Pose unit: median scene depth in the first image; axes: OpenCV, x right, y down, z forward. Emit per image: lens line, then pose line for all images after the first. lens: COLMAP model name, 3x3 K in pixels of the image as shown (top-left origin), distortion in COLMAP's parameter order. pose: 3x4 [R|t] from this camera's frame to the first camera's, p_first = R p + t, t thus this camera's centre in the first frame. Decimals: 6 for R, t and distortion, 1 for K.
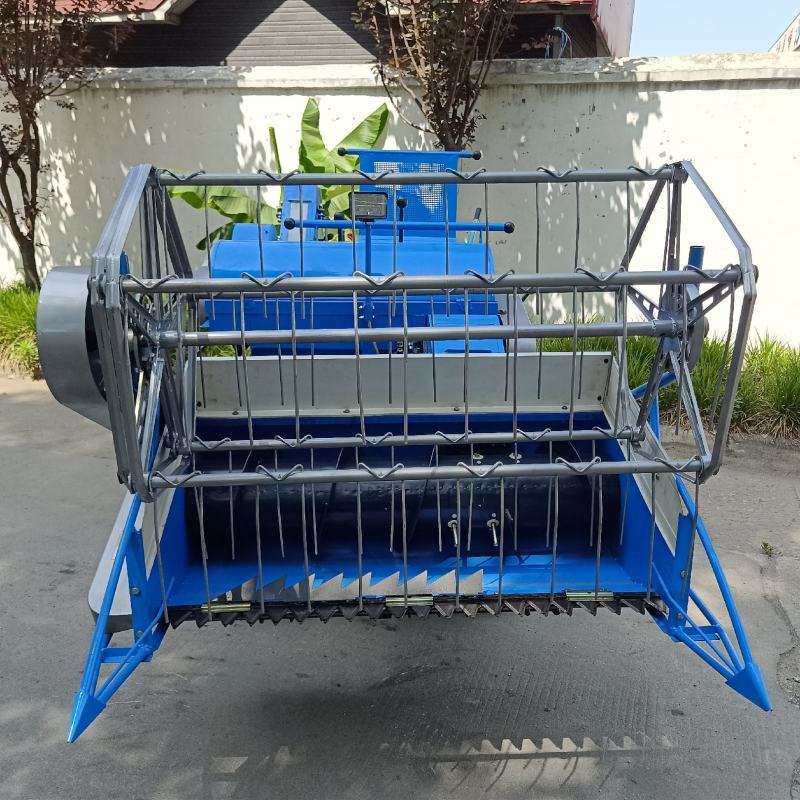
lens RADIAL K [[788.8, 0, 403.9], [0, 788.8, 400.5], [0, 0, 1]] dist [0.067411, -0.060827]
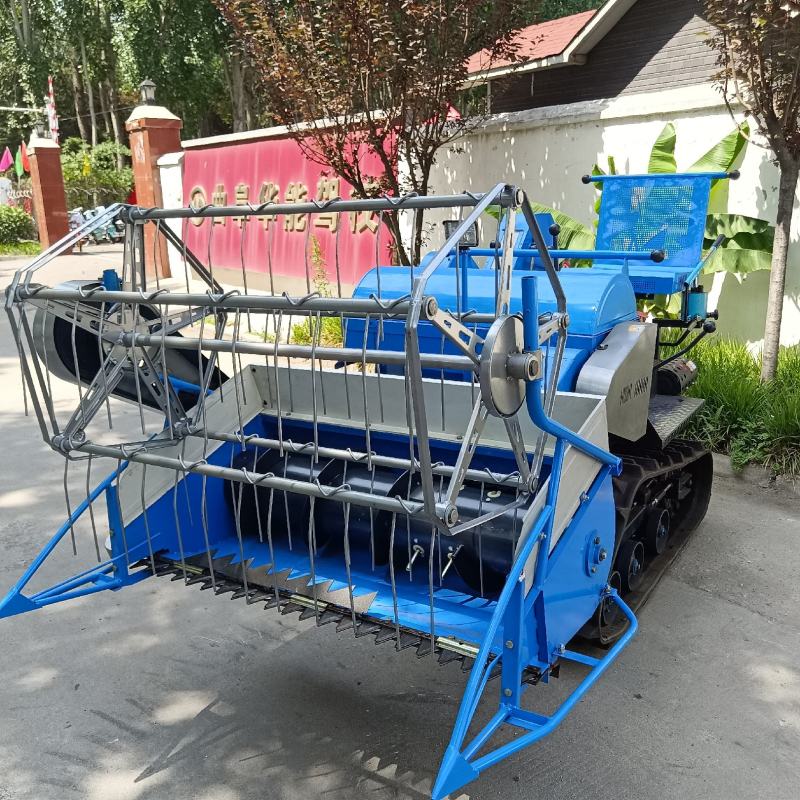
lens RADIAL K [[788.8, 0, 403.9], [0, 788.8, 400.5], [0, 0, 1]] dist [0.067411, -0.060827]
pose [[0.815013, 0.111461, -0.568622, 0.226061], [-0.131884, 0.991251, 0.005274, -0.012498], [0.564235, 0.070694, 0.822582, 0.058075]]
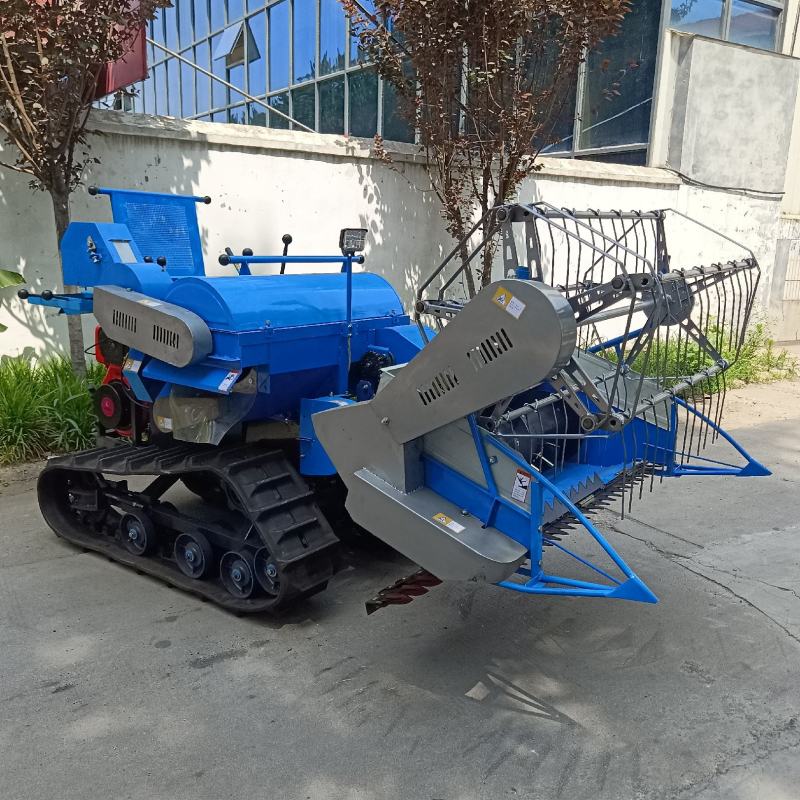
lens RADIAL K [[788.8, 0, 403.9], [0, 788.8, 400.5], [0, 0, 1]] dist [0.067411, -0.060827]
pose [[0.631599, -0.155596, 0.759521, -0.417647], [0.203254, 0.978621, 0.031460, -0.013945], [-0.748178, 0.134506, 0.649722, 0.090738]]
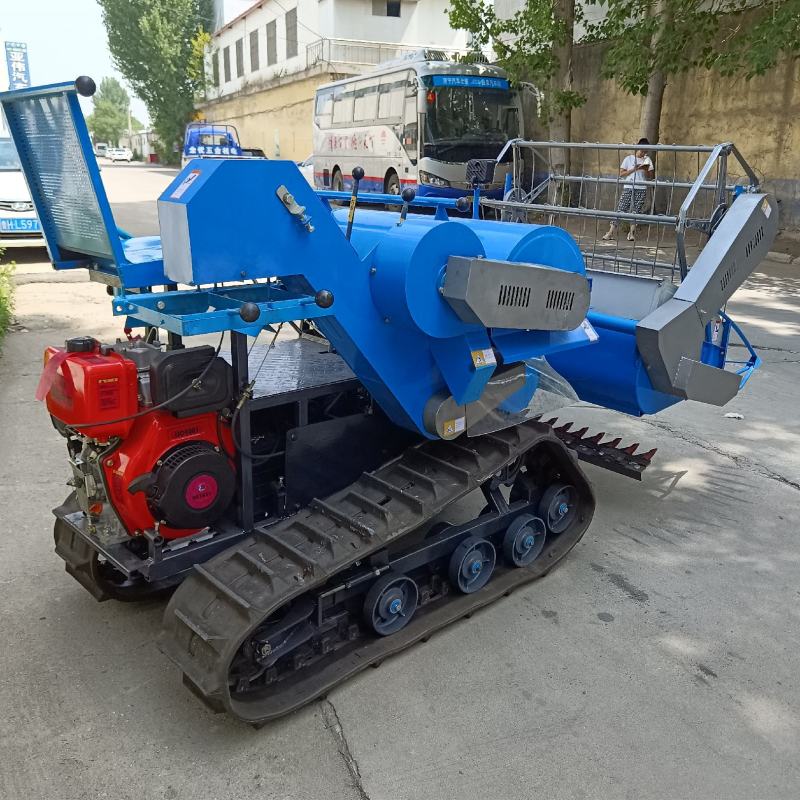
lens RADIAL K [[788.8, 0, 403.9], [0, 788.8, 400.5], [0, 0, 1]] dist [0.067411, -0.060827]
pose [[-0.638955, -0.249420, 0.727686, -0.392572], [0.197577, 0.861028, 0.468609, -0.234203], [-0.743438, 0.443193, -0.500878, 0.813658]]
